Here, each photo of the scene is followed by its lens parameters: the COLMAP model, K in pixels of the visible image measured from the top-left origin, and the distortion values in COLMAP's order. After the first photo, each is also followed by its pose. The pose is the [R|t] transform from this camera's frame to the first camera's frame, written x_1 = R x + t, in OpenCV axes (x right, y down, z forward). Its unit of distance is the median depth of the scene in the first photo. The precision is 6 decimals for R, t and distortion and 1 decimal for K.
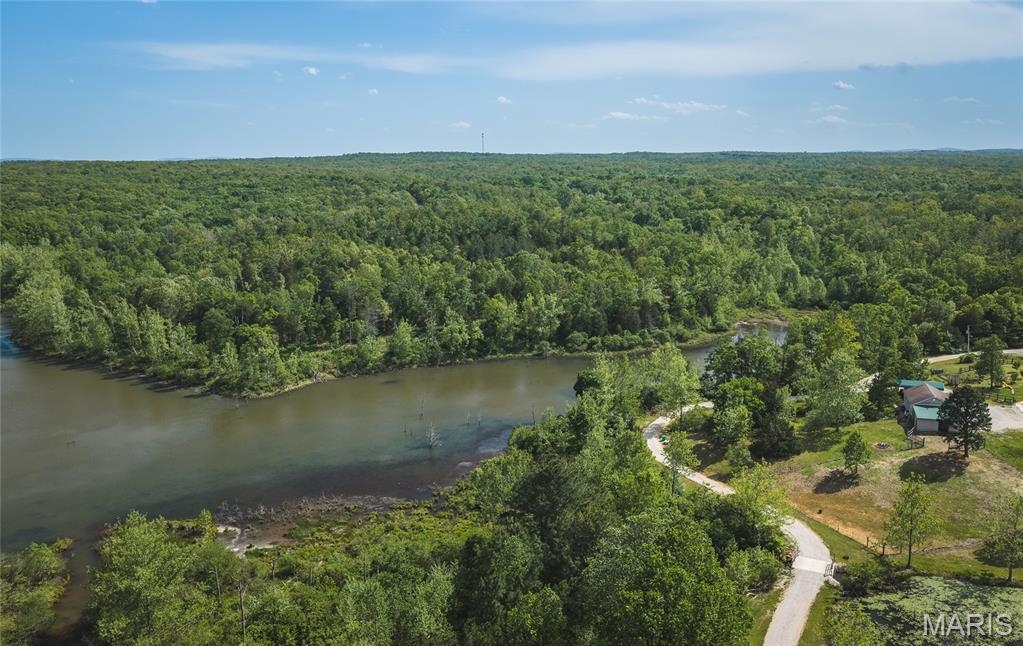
lens RADIAL K [[860.1, 0, 506.0], [0, 860.1, 323.5], [0, 0, 1]] dist [0.026198, -0.051862]
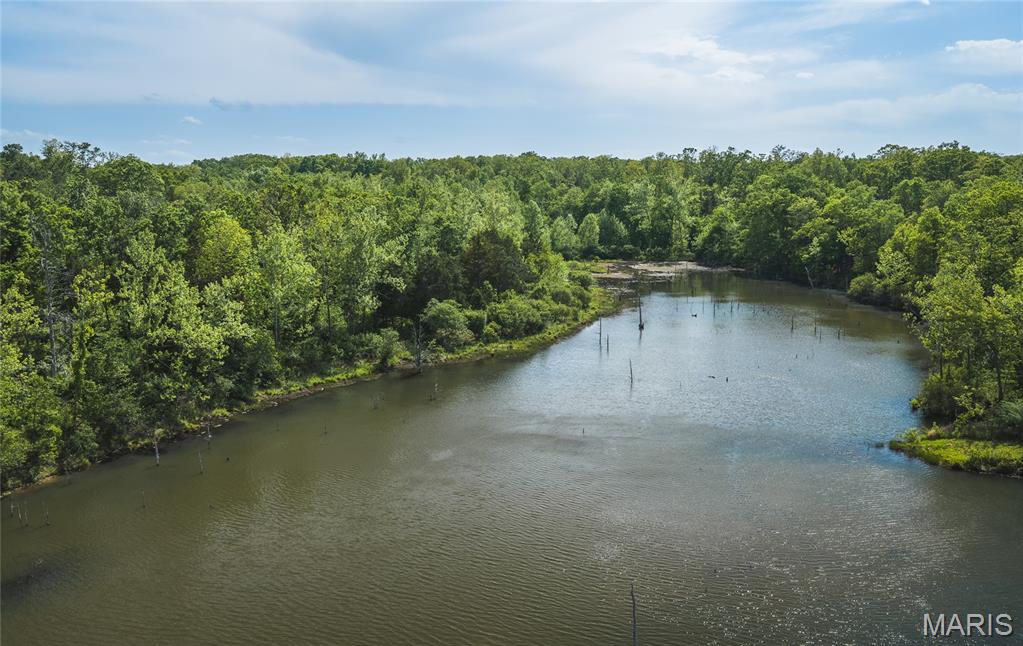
lens RADIAL K [[856.6, 0, 509.7], [0, 856.6, 328.0], [0, 0, 1]] dist [0.022257, -0.053259]
pose [[0.745221, -0.106894, 0.658194, -0.154560], [0.129955, 0.991423, 0.013875, 0.021570], [-0.654032, 0.075196, 0.752720, 0.696110]]
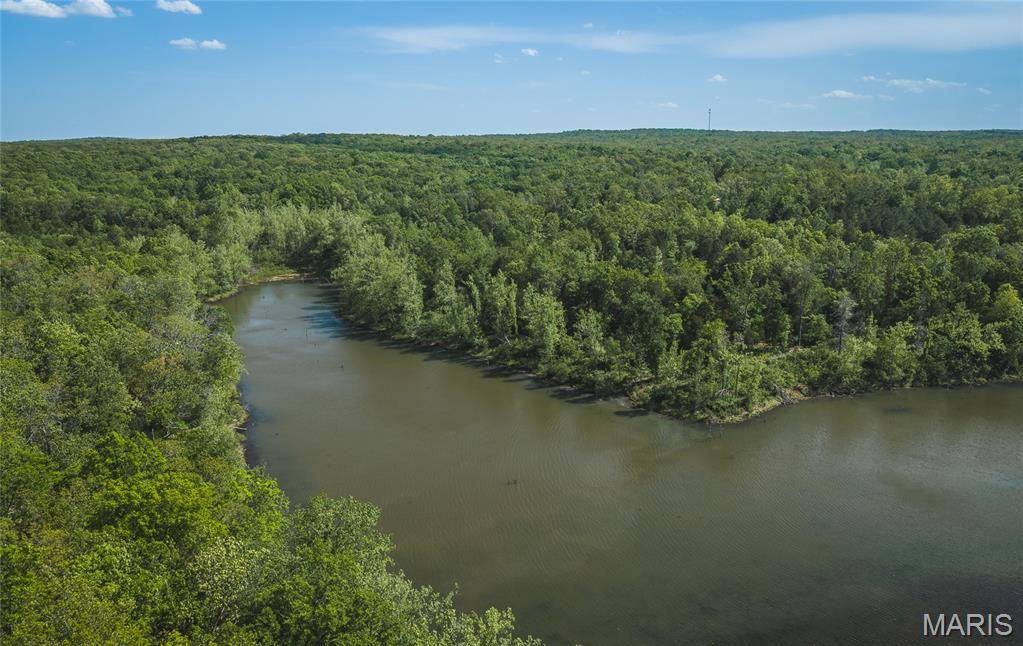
lens RADIAL K [[861.7, 0, 505.6], [0, 861.7, 303.1], [0, 0, 1]] dist [0.009521, -0.020002]
pose [[0.974861, 0.045487, -0.218122, -0.259905], [-0.045986, 0.998938, 0.002791, -0.003476], [0.218017, 0.007309, 0.975918, 0.237573]]
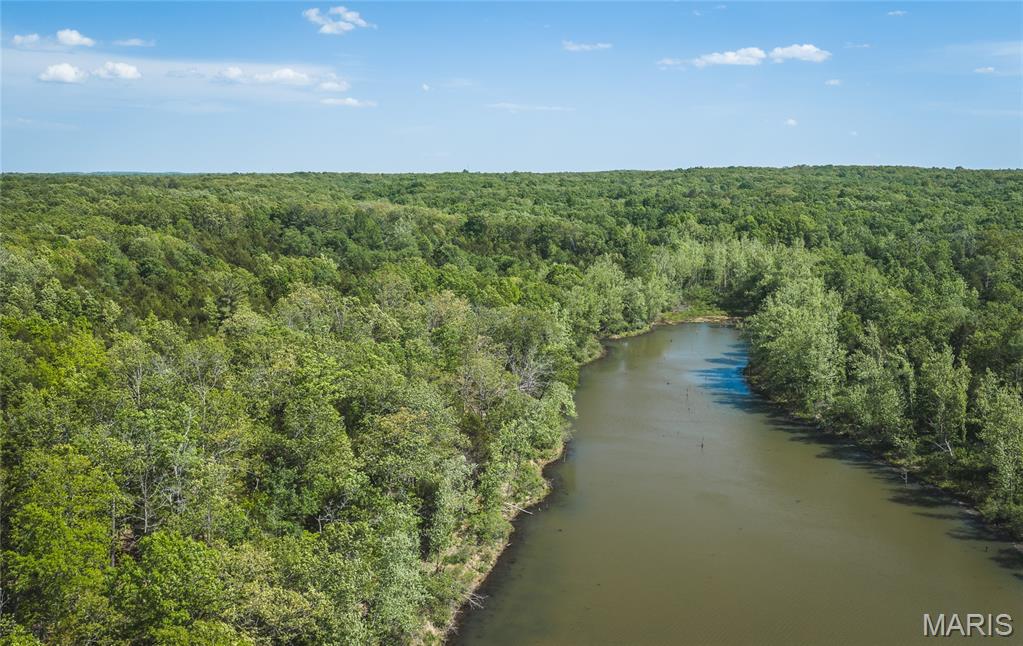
lens RADIAL K [[856.6, 0, 509.7], [0, 856.6, 328.0], [0, 0, 1]] dist [0.022257, -0.053259]
pose [[0.697510, 0.137035, -0.703350, -0.253621], [-0.145326, 0.988199, 0.048413, -0.026704], [0.701684, 0.068447, 0.709193, 0.424838]]
